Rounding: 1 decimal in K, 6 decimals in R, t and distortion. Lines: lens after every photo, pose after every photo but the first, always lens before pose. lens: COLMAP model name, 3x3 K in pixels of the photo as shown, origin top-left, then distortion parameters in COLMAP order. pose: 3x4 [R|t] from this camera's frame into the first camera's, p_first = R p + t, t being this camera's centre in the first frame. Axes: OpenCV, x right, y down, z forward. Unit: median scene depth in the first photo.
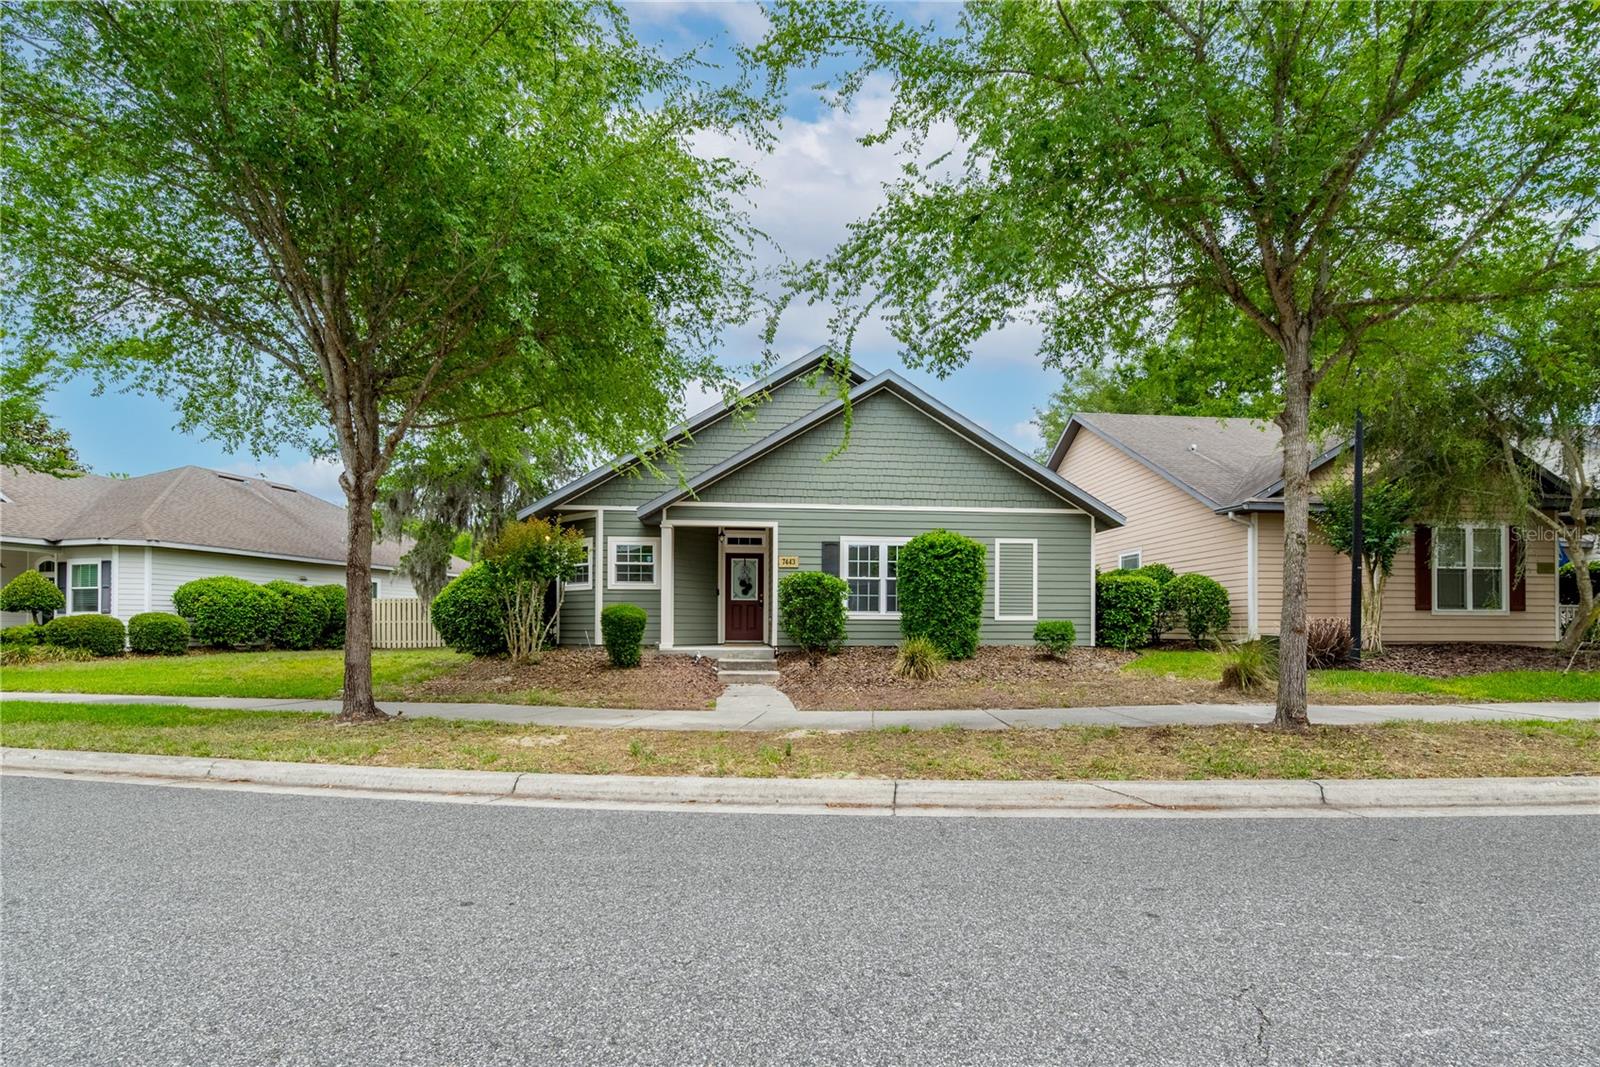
lens RADIAL K [[672.5, 0, 804.9], [0, 672.5, 485.7], [0, 0, 1]] dist [0.000064, 0.000097]
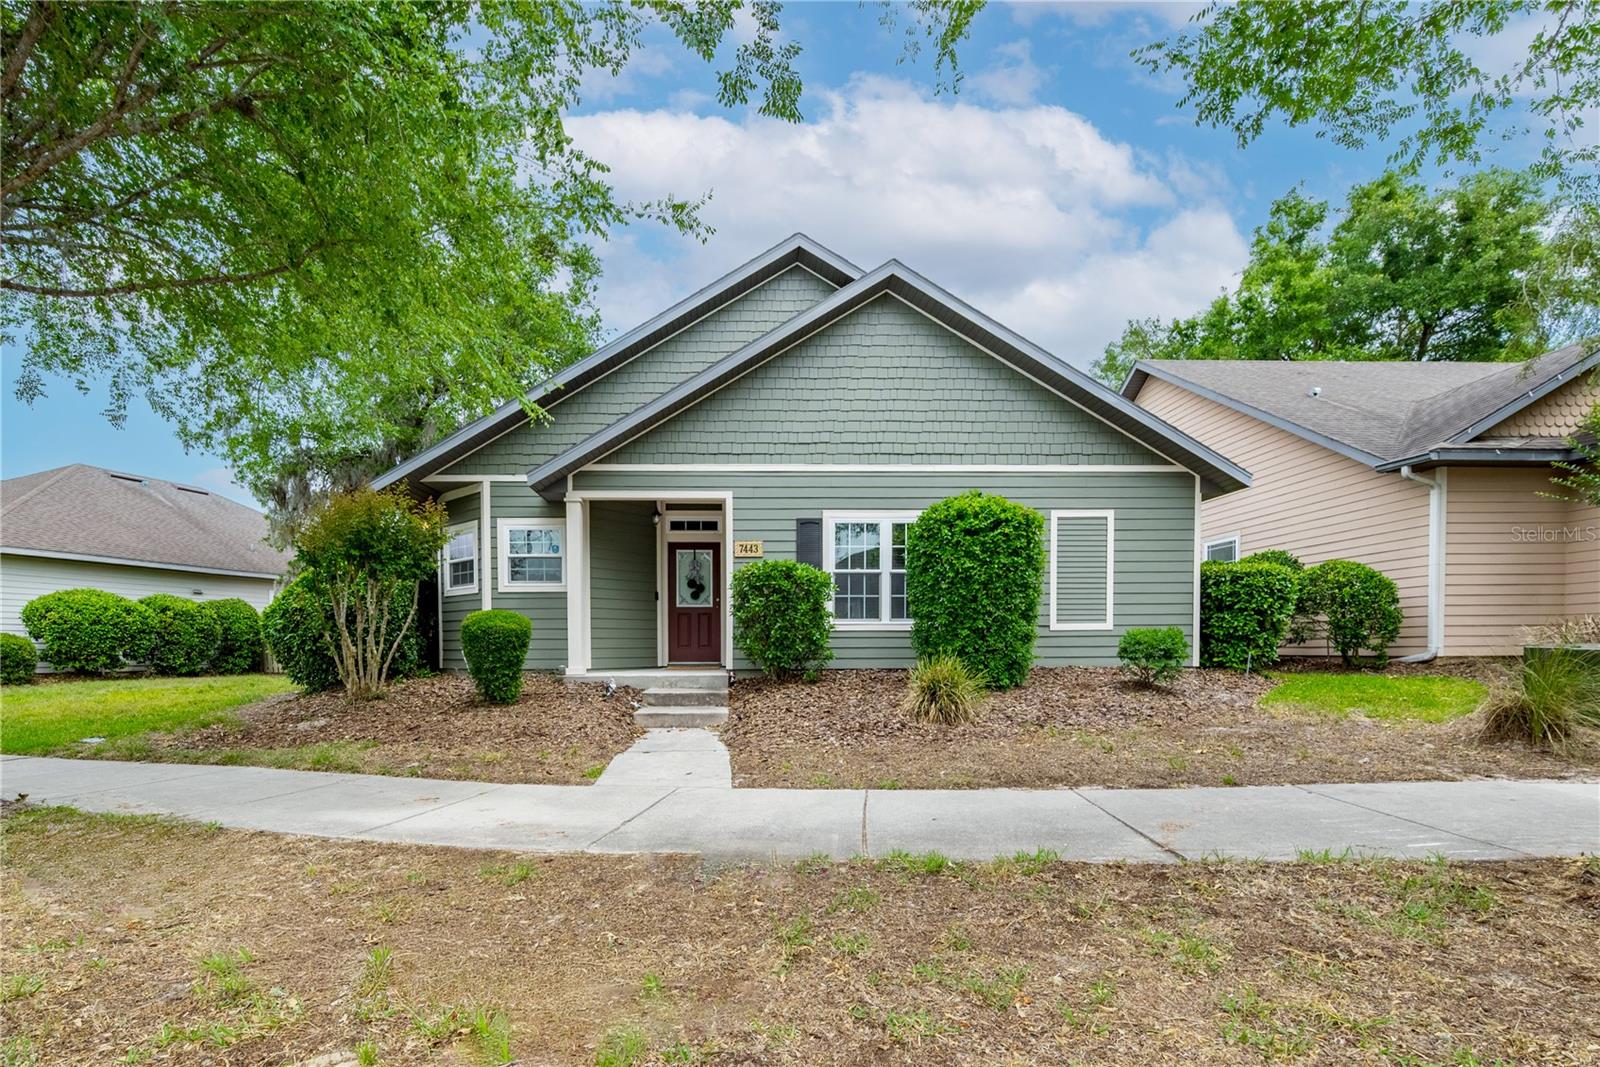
lens RADIAL K [[699.4, 0, 800.0], [0, 699.4, 533.5], [0, 0, 1]] dist [0.000160, -0.000043]
pose [[0.999922, -0.009264, -0.008317, 0.035914], [0.009653, 0.998803, 0.047948, 0.065841], [0.007863, -0.048025, 0.998815, 0.294550]]
